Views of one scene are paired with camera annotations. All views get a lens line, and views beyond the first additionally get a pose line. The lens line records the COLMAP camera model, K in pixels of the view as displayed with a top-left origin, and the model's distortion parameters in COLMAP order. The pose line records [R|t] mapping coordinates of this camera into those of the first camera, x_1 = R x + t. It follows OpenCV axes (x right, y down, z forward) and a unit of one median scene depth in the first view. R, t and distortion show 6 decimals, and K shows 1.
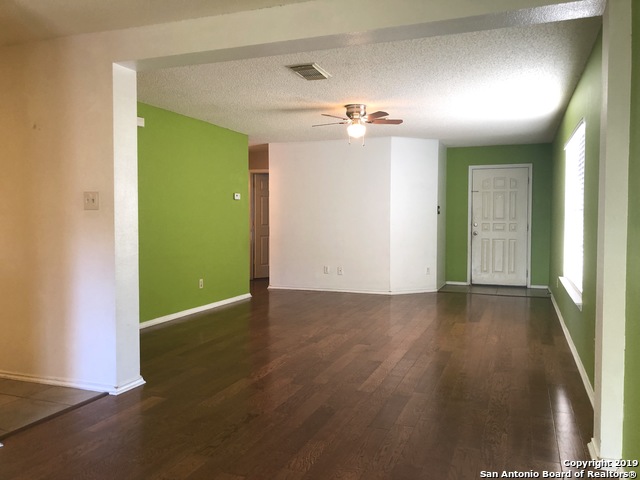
lens RADIAL K [[533.2, 0, 312.0], [0, 533.2, 234.3], [0, 0, 1]] dist [0.061209, -0.048850]
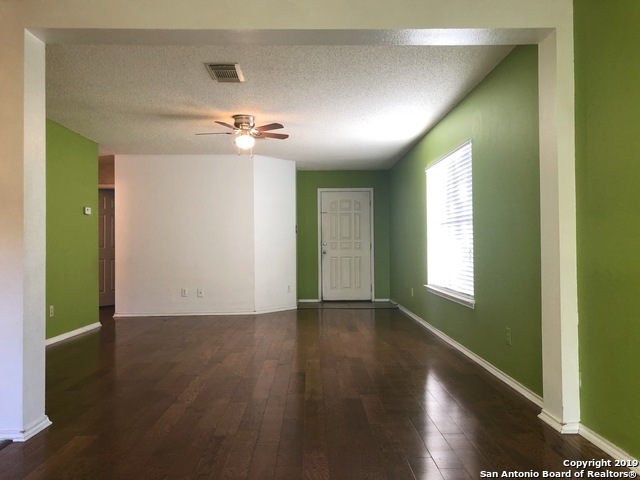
lens RADIAL K [[533.2, 0, 318.7], [0, 533.2, 238.6], [0, 0, 1]] dist [0.061209, -0.048850]
pose [[0.925231, -0.002303, 0.379396, -0.115342], [0.020945, 0.998767, -0.045016, 0.020371], [-0.378825, 0.049596, 0.924139, 0.038431]]
